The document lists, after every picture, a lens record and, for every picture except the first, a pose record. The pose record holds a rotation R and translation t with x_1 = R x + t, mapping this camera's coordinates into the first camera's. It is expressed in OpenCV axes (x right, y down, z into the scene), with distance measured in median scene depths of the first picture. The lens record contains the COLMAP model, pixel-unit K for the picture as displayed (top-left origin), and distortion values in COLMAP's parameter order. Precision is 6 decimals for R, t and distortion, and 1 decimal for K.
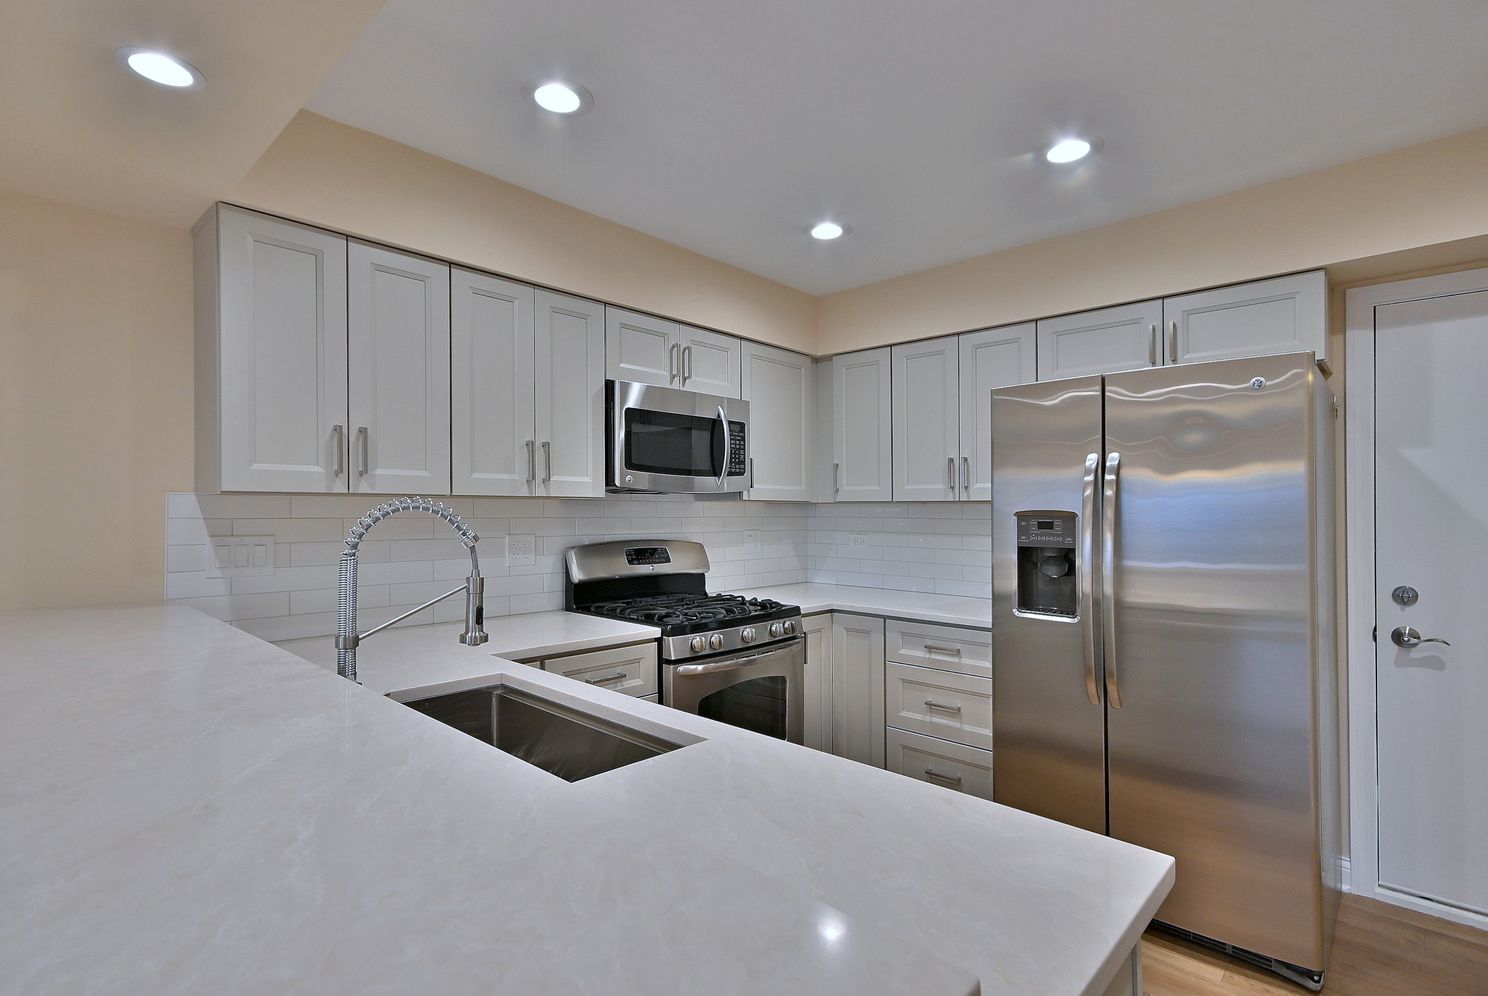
lens RADIAL K [[720.2, 0, 735.5], [0, 720.2, 499.5], [0, 0, 1]] dist [0.019206, -0.000033]
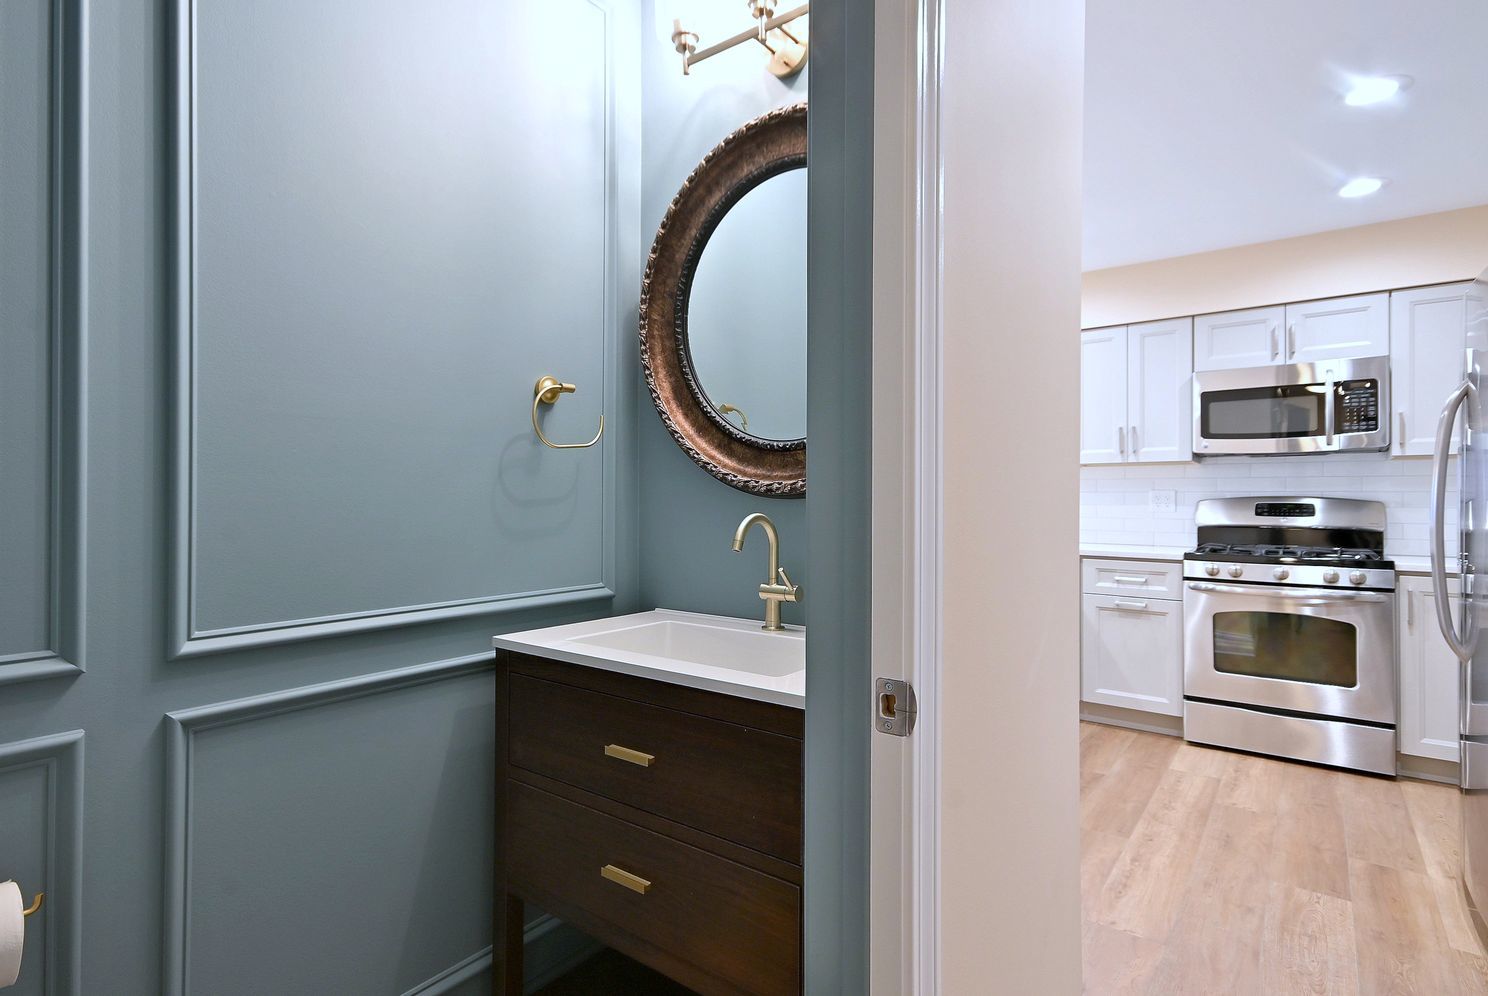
lens RADIAL K [[754.8, 0, 734.9], [0, 754.8, 485.9], [0, 0, 1]] dist [0.020419, -0.000001]
pose [[0.100012, -0.019614, -0.994793, 1.216411], [0.009615, 0.999778, -0.018745, 0.066397], [0.994940, -0.007691, 0.100178, 0.009155]]
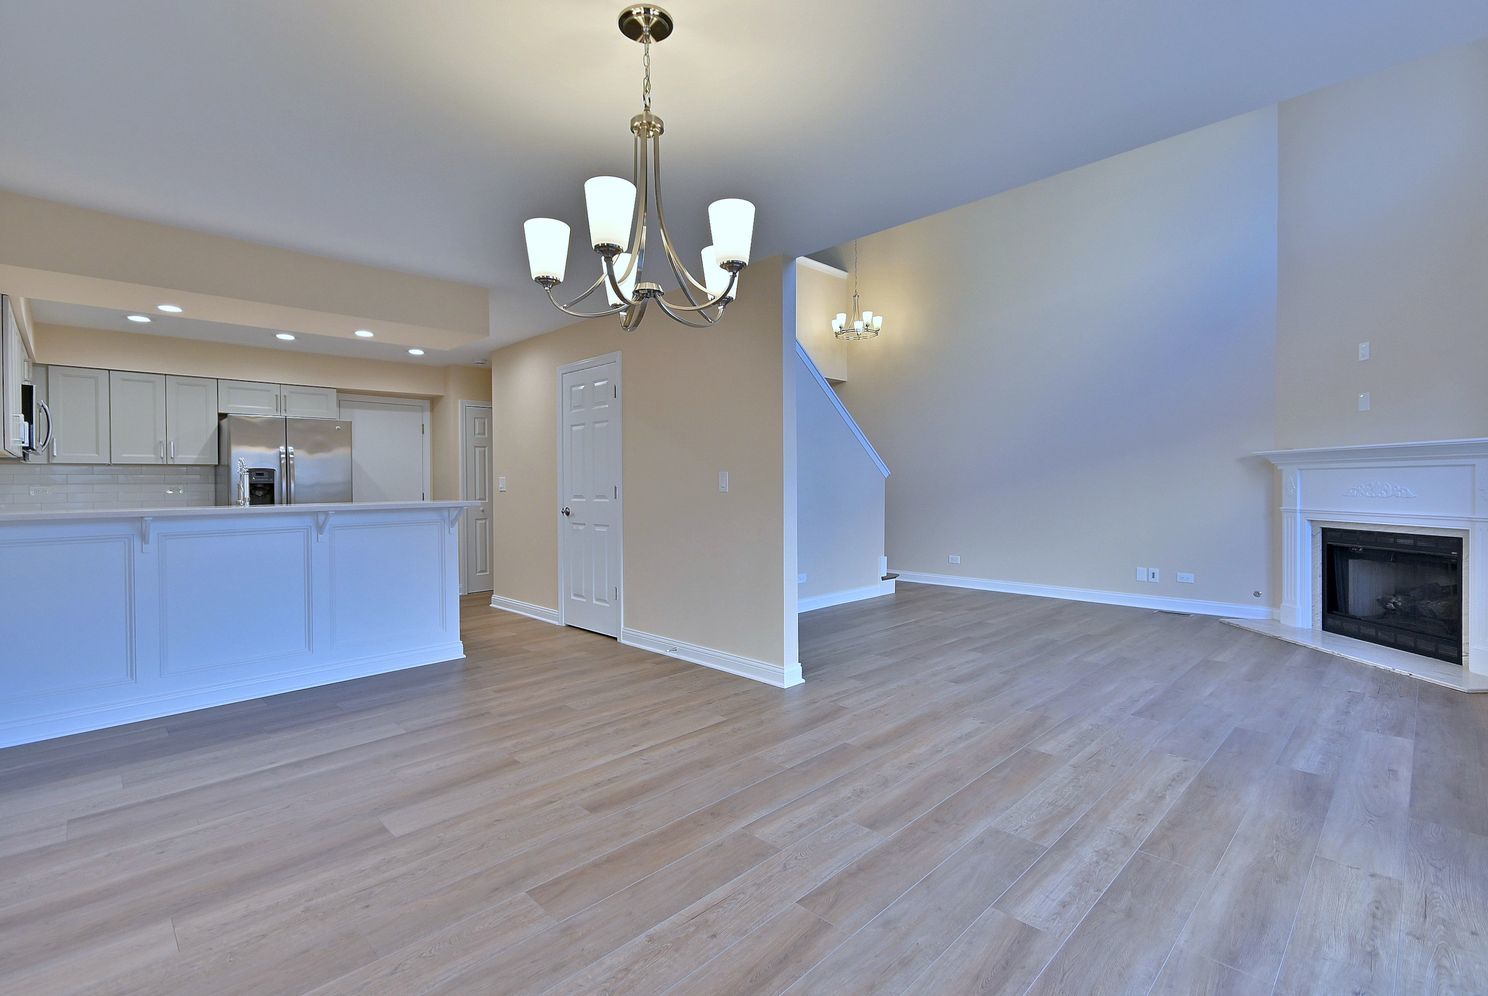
lens RADIAL K [[683.7, 0, 735.5], [0, 683.7, 488.7], [0, 0, 1]] dist [0.012601, -0.001431]
pose [[0.050045, -0.012776, 0.998665, -1.746660], [-0.003352, 0.999910, 0.012960, 0.046605], [-0.998741, -0.003996, 0.049998, -0.707018]]
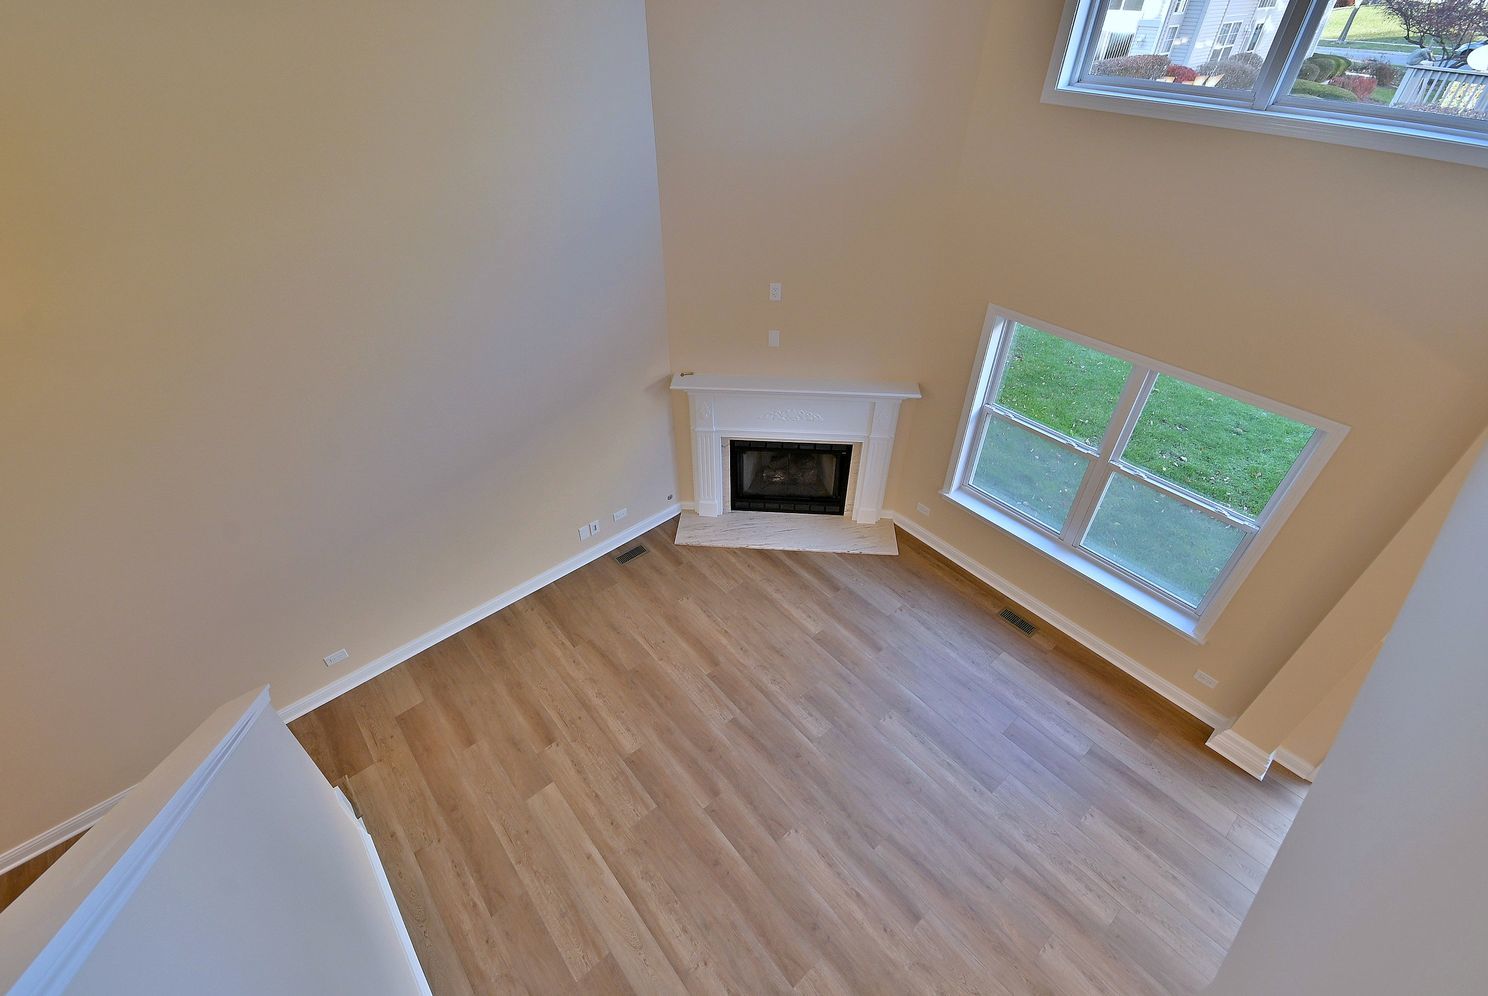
lens RADIAL K [[654.8, 0, 735.2], [0, 654.8, 492.8], [0, 0, 1]] dist [0.006468, -0.004286]
pose [[-0.993204, -0.082751, 0.081845, 0.078957], [-0.013362, 0.779623, 0.626107, -0.964192], [-0.115619, 0.620758, -0.775430, -0.588492]]
